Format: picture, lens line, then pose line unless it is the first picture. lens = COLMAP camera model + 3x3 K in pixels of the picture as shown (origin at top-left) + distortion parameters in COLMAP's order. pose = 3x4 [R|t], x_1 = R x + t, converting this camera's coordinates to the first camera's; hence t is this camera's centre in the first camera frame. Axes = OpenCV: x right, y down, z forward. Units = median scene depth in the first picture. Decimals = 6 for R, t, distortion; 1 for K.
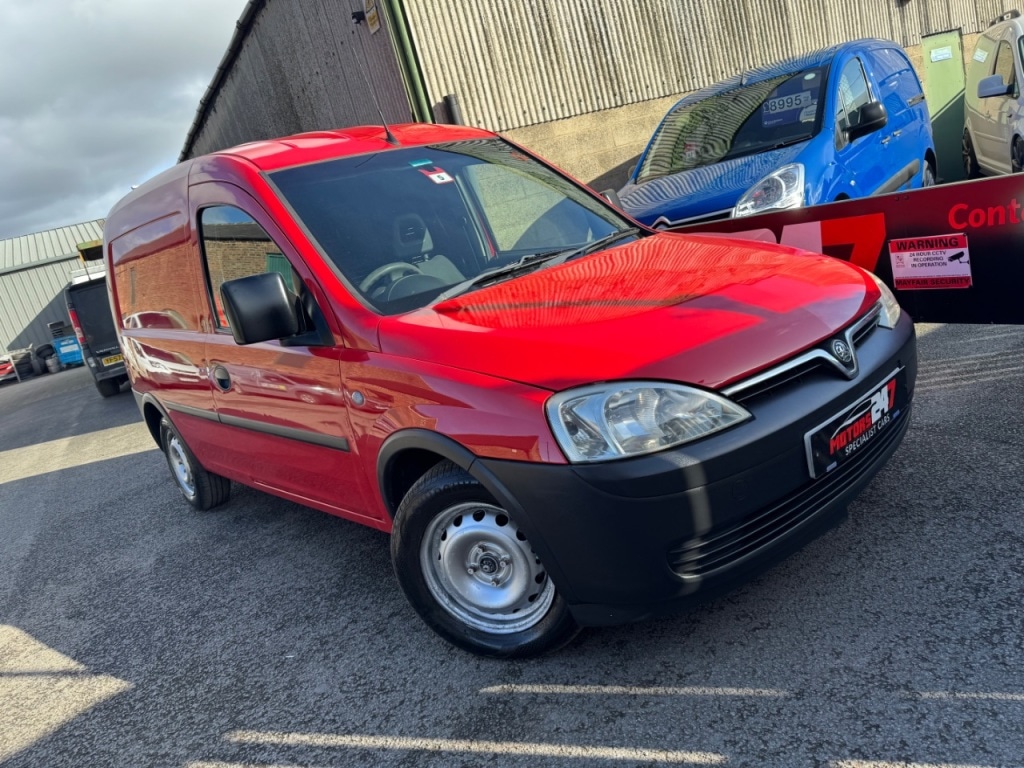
lens RADIAL K [[727.5, 0, 510.9], [0, 727.5, 384.6], [0, 0, 1]] dist [0.019532, -0.024397]
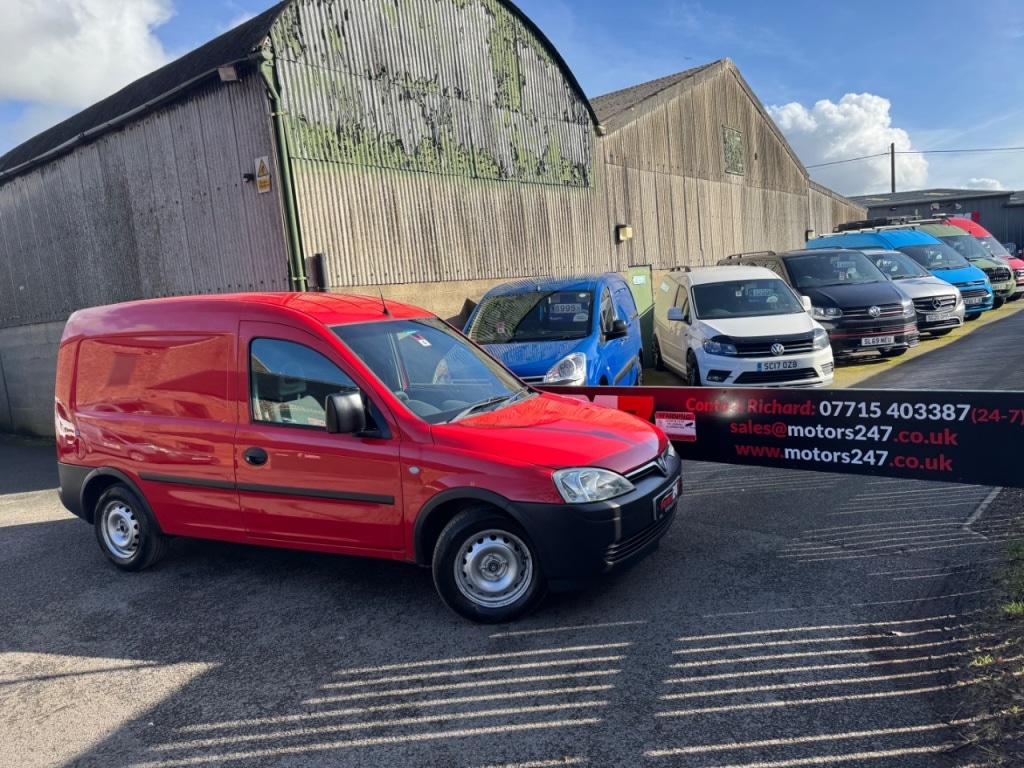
lens RADIAL K [[717.5, 0, 514.6], [0, 717.5, 383.5], [0, 0, 1]] dist [0.074042, -0.101486]
pose [[0.916180, 0.124732, 0.380863, -0.529108], [-0.053710, 0.979976, -0.191737, 0.102769], [-0.397152, 0.155209, 0.904533, -0.527605]]
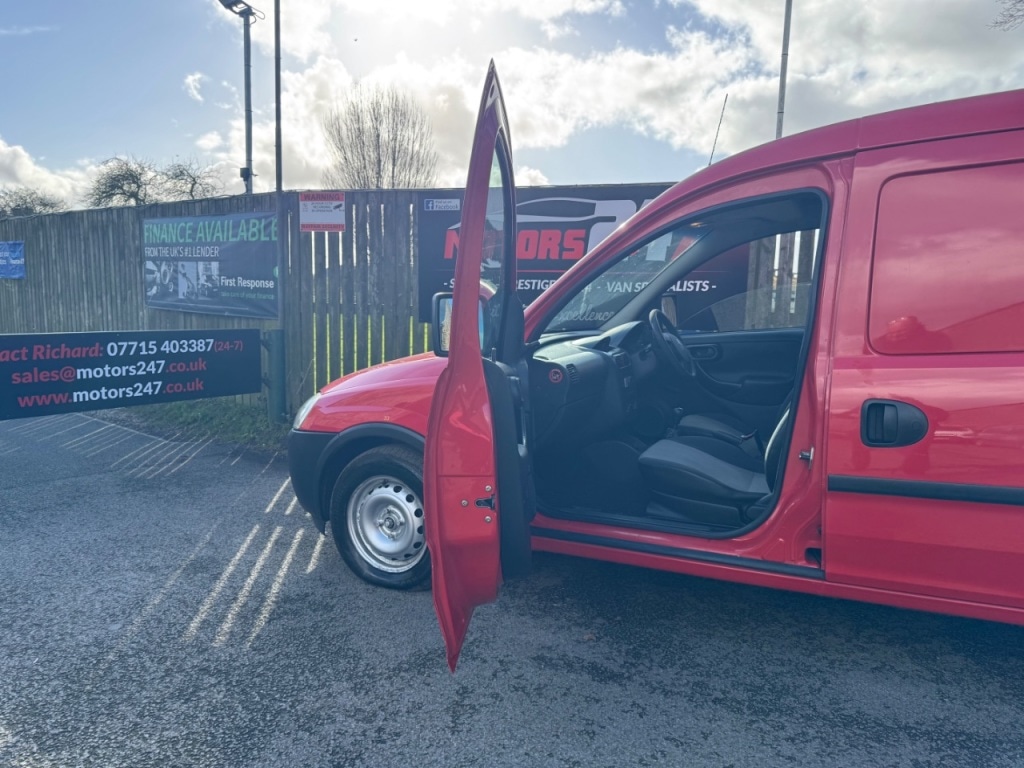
lens RADIAL K [[726.0, 0, 512.9], [0, 726.0, 388.1], [0, 0, 1]] dist [0.029047, -0.035576]
pose [[-0.440015, 0.125124, 0.889230, -1.293668], [0.291570, 0.956501, 0.009687, 0.171238], [-0.849337, 0.263535, -0.457357, 0.692546]]
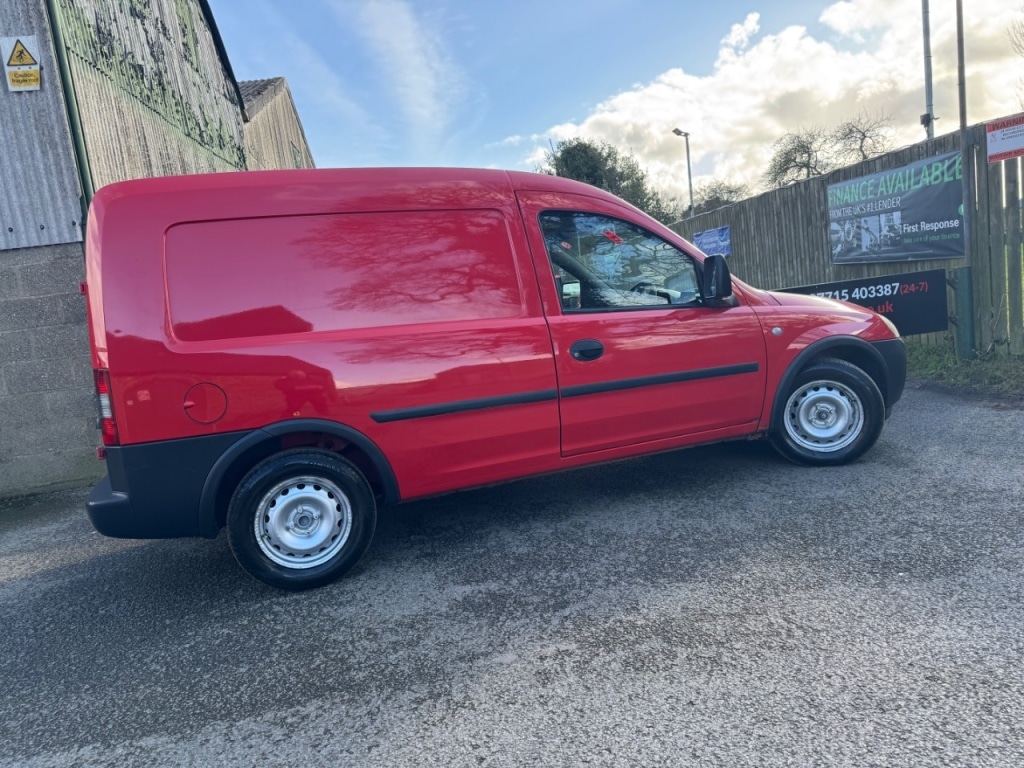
lens RADIAL K [[721.4, 0, 508.2], [0, 721.4, 386.6], [0, 0, 1]] dist [0.045239, -0.052007]
pose [[0.400214, 0.079206, 0.912993, -1.607290], [0.237033, 0.953409, -0.186617, 0.248871], [-0.885237, 0.291096, 0.362793, 0.776720]]
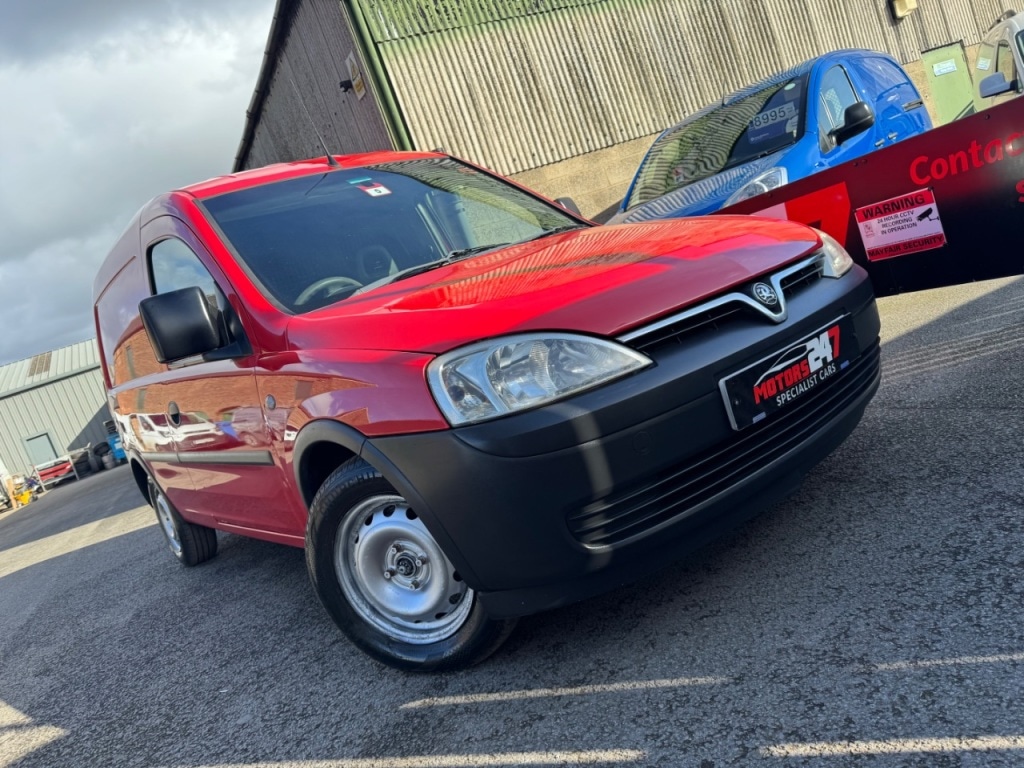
lens RADIAL K [[728.1, 0, 503.4], [0, 728.1, 388.2], [0, 0, 1]] dist [0.013770, -0.017117]
pose [[0.994244, -0.080252, -0.070982, 0.126646], [0.073427, 0.992858, -0.094030, 0.088634], [0.078021, 0.088276, 0.993036, 0.061513]]
